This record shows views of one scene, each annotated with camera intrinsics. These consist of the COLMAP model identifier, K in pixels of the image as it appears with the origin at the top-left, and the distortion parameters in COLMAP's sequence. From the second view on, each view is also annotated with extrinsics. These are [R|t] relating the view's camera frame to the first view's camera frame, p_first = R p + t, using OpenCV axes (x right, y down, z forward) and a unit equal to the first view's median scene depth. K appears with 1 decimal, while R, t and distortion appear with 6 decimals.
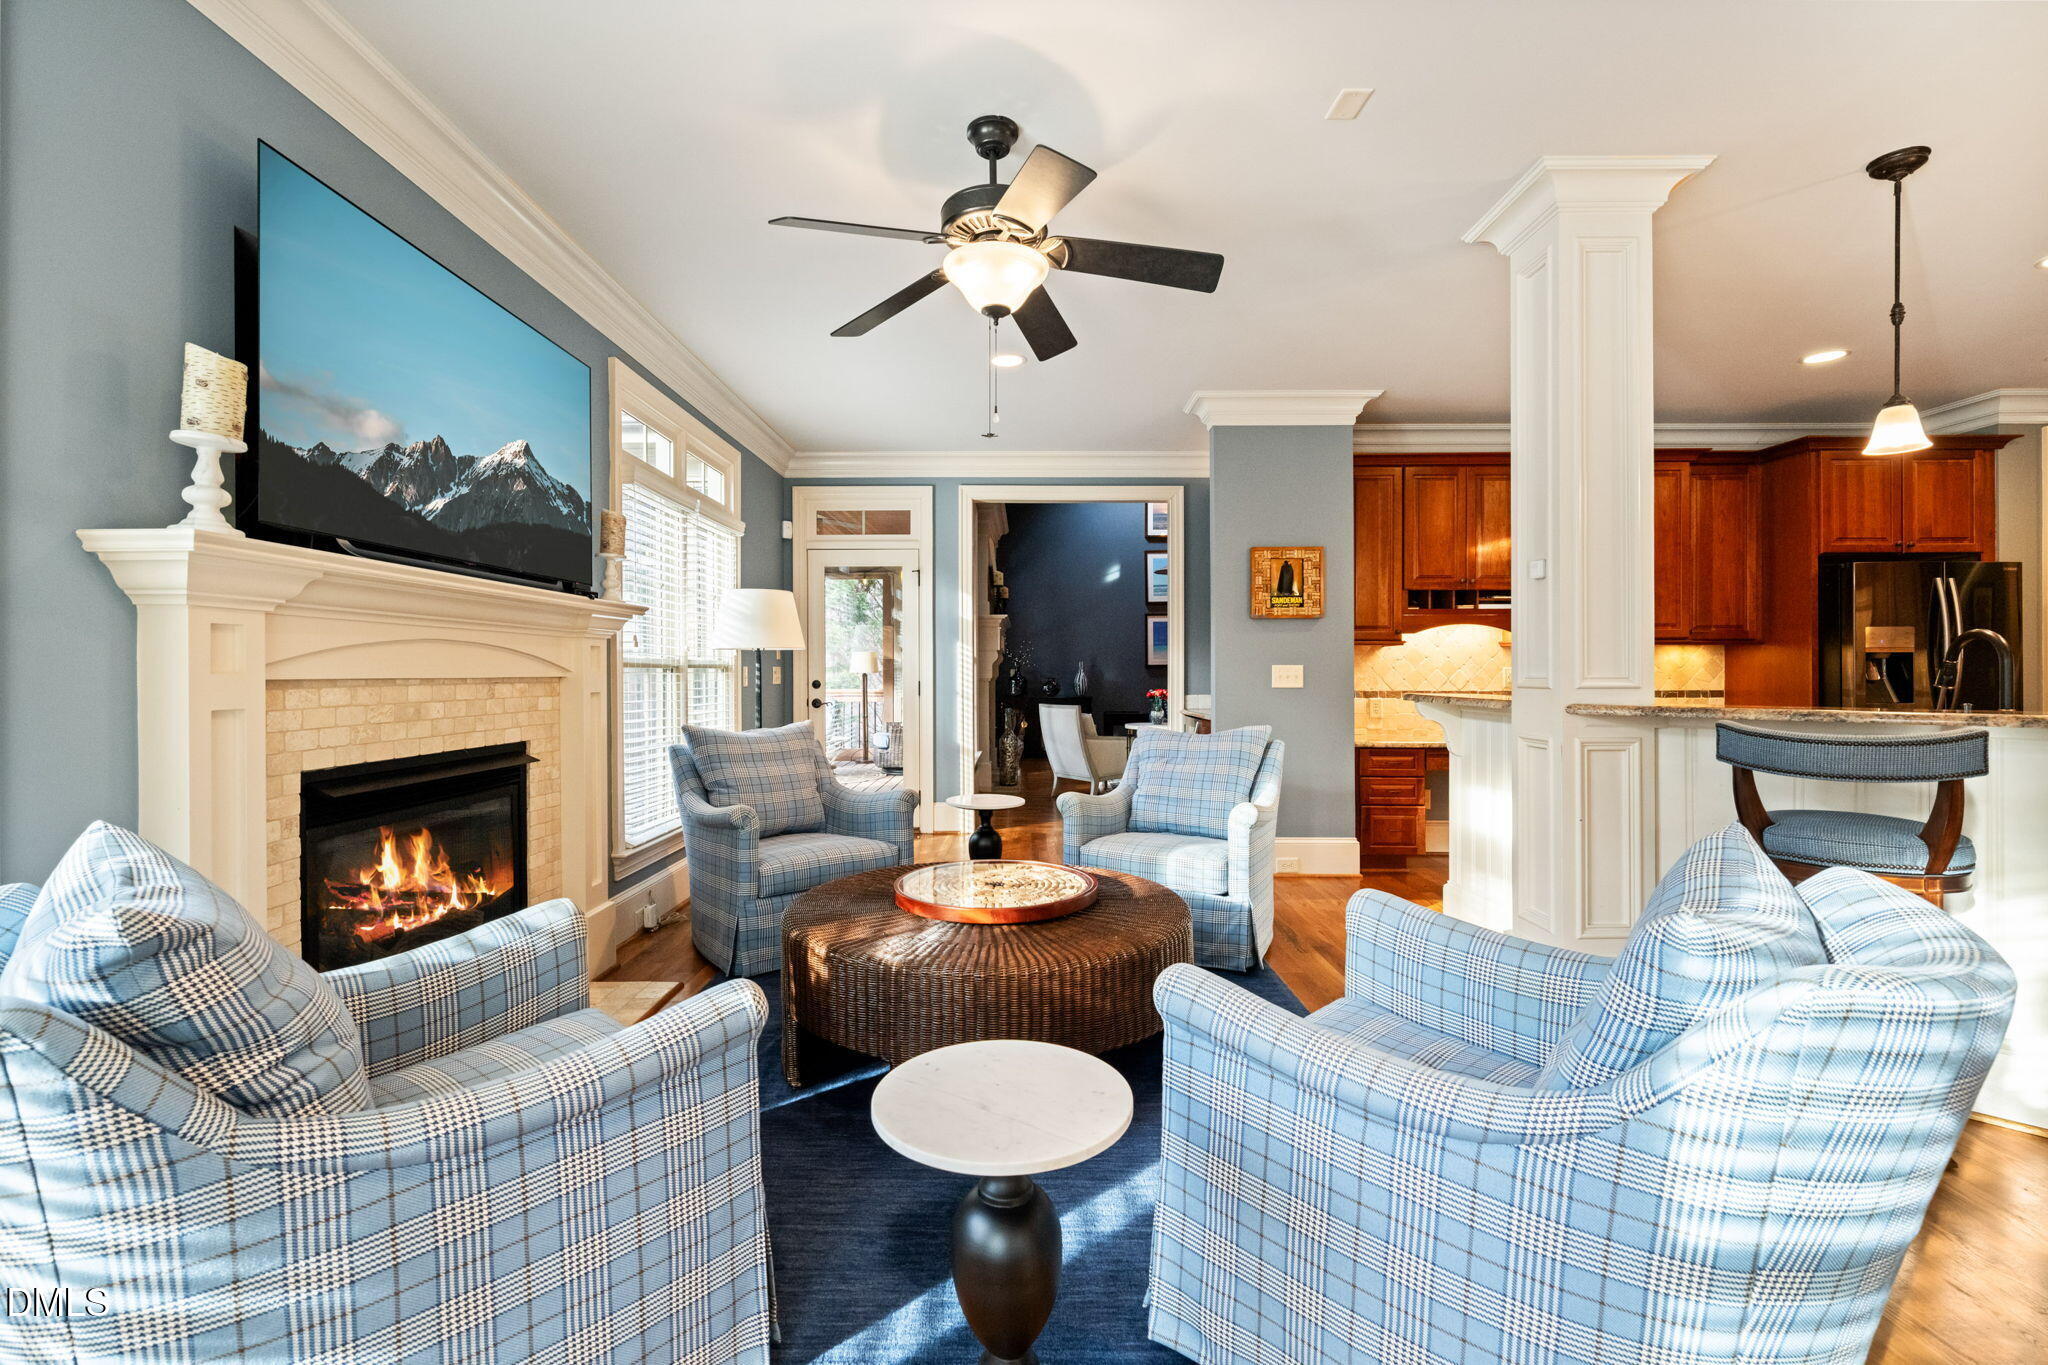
lens RADIAL K [[897.2, 0, 1010.9], [0, 897.2, 673.4], [0, 0, 1]] dist [-0.001654, 0.000226]
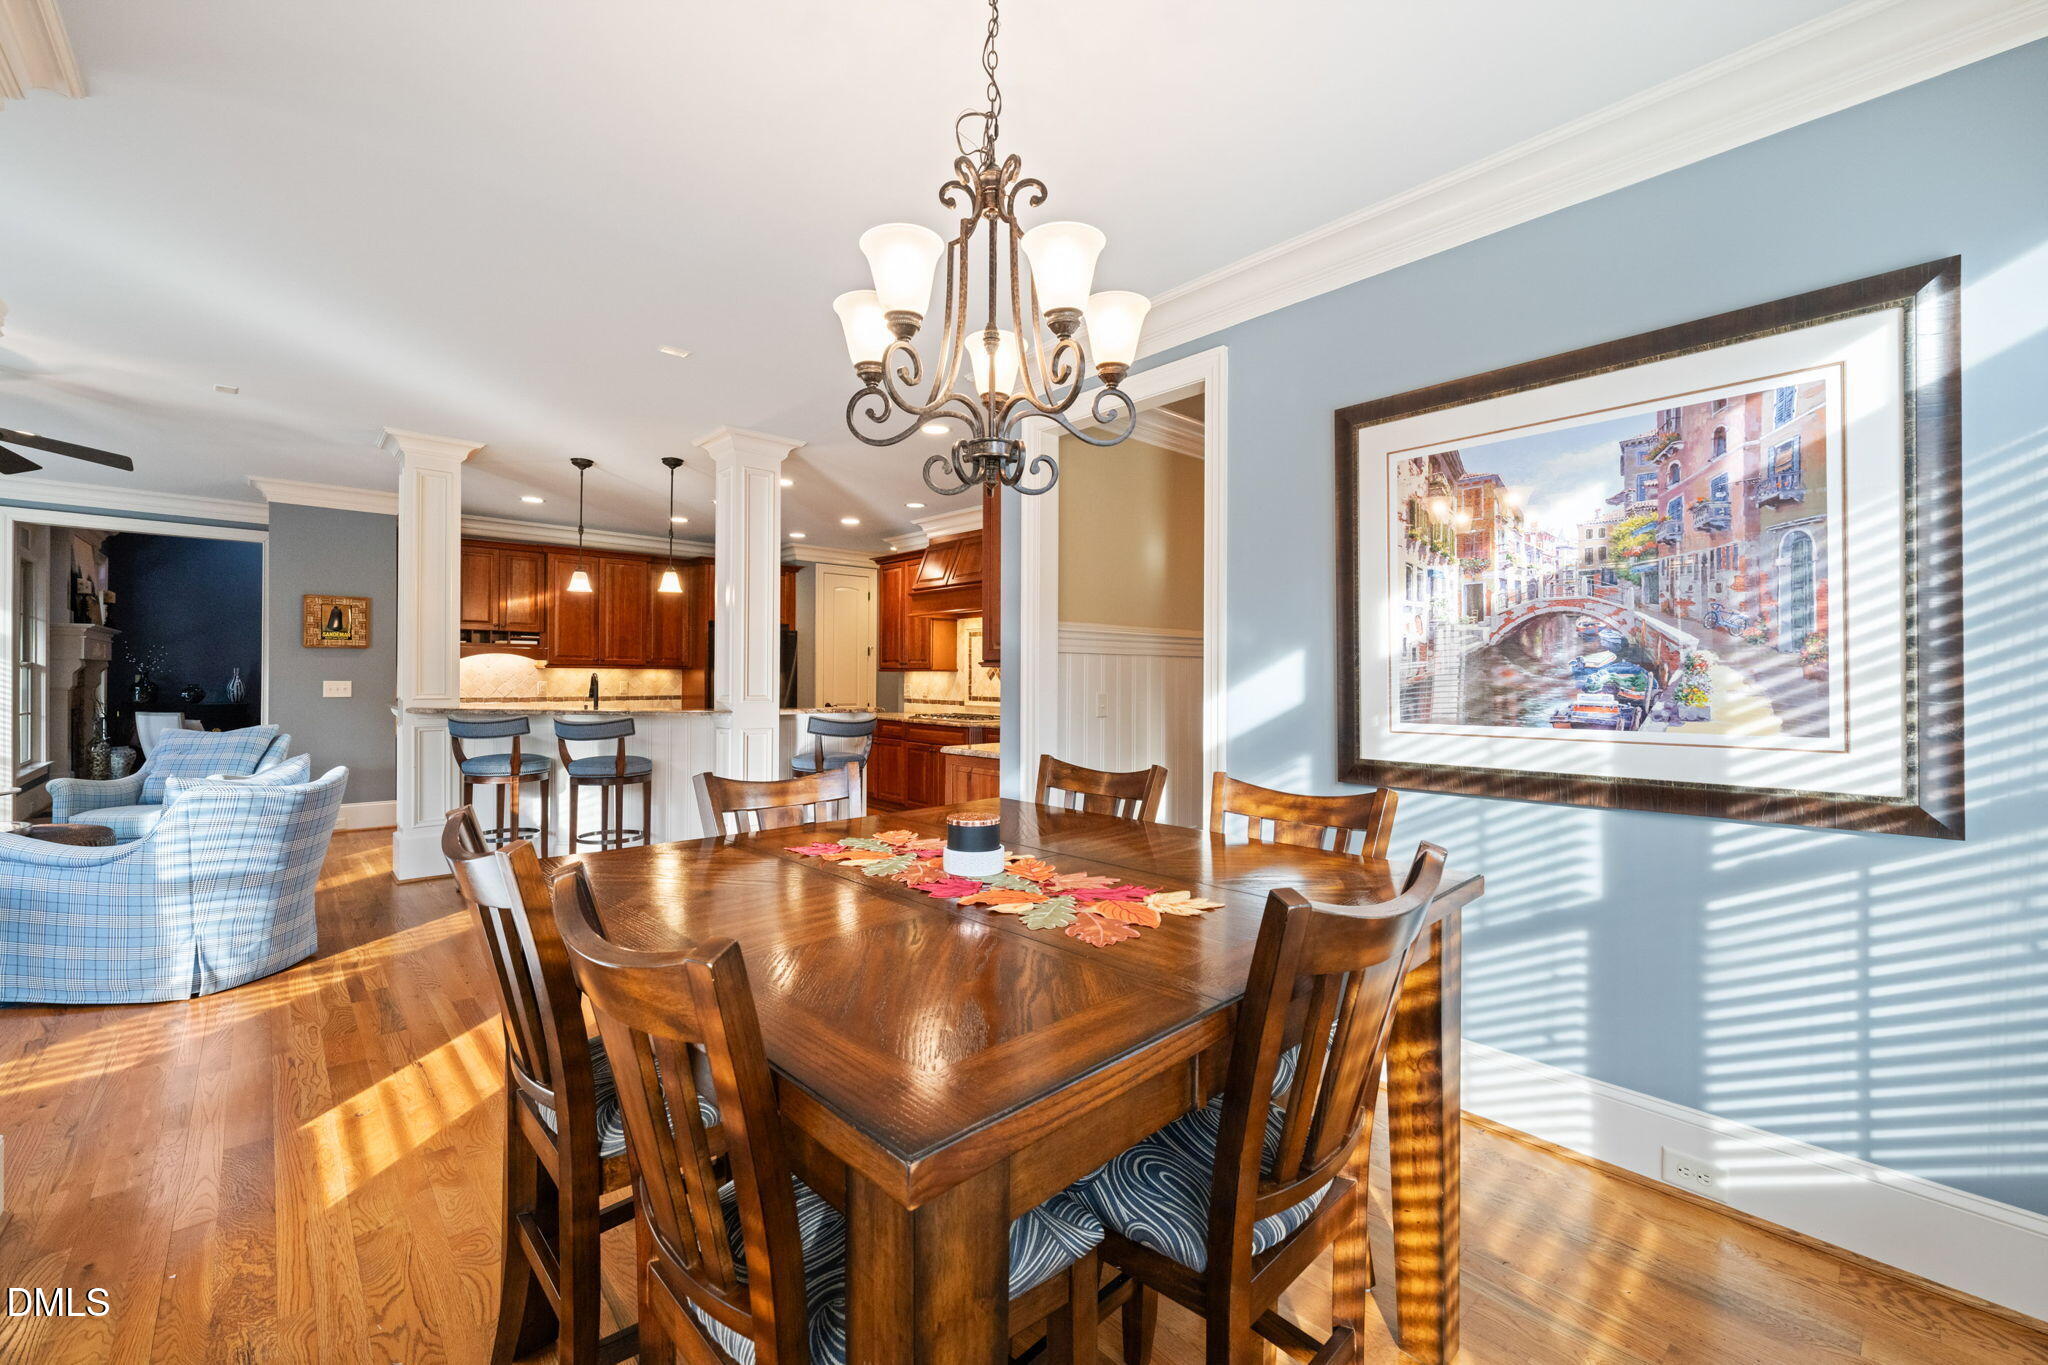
lens RADIAL K [[845.2, 0, 1014.9], [0, 845.2, 673.4], [0, 0, 1]] dist [-0.001297, -0.000683]
pose [[0.733330, 0.008237, 0.679823, 0.200111], [-0.007154, 0.999965, -0.004399, -0.024118], [-0.679835, -0.001637, 0.733363, -0.715857]]
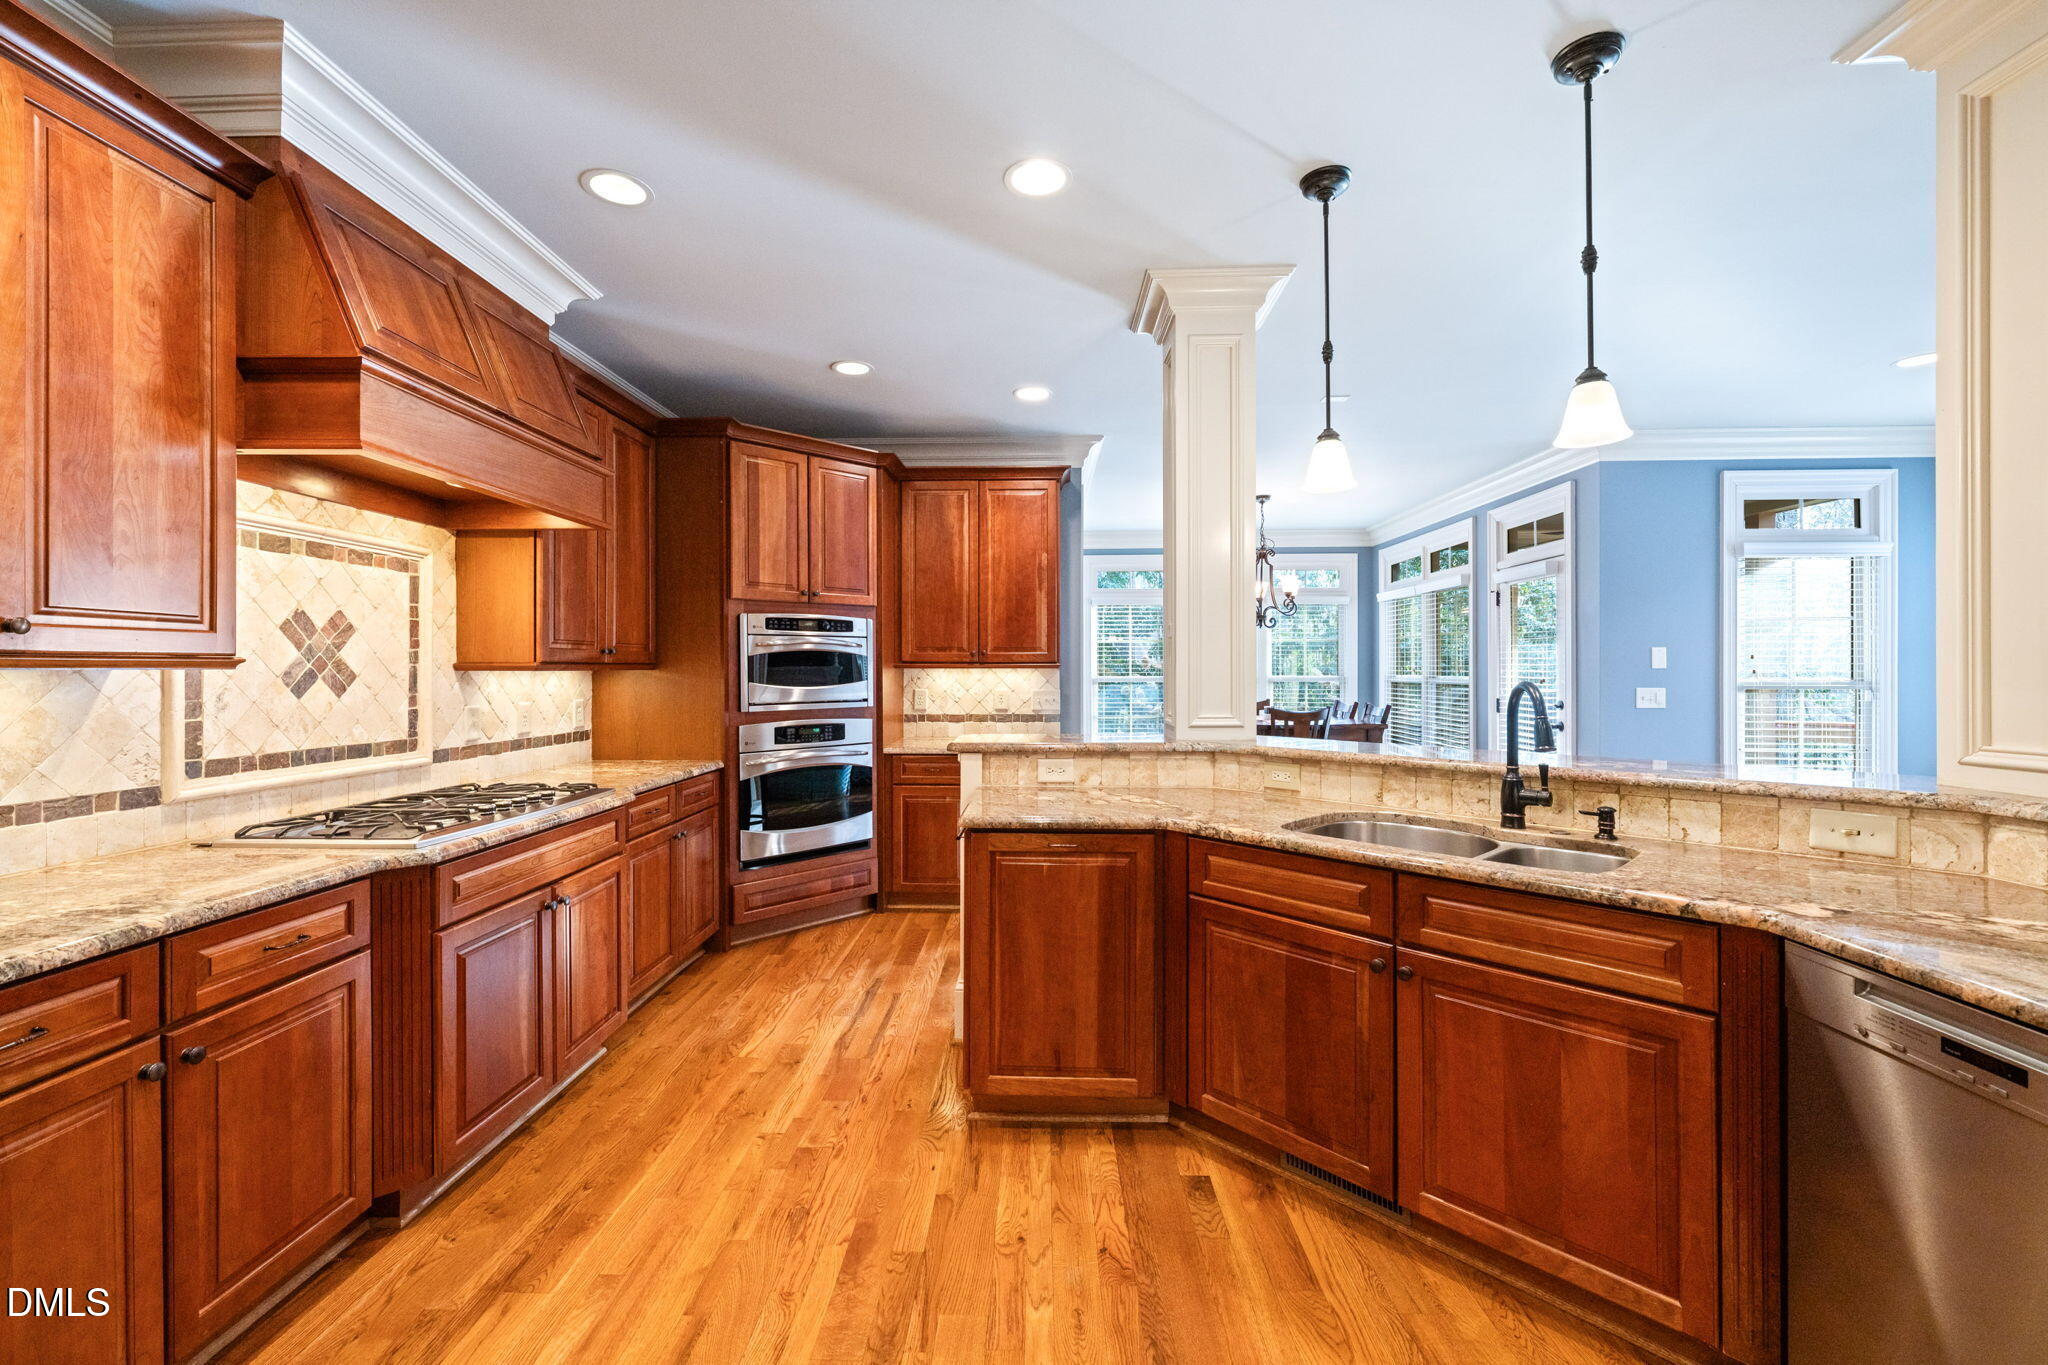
lens RADIAL K [[845.2, 0, 1014.9], [0, 845.2, 673.4], [0, 0, 1]] dist [-0.001297, -0.000683]
pose [[-0.999813, 0.005157, 0.018622, 0.815172], [0.005191, 0.999985, 0.001802, -0.030663], [-0.018612, 0.001898, -0.999825, 0.959447]]
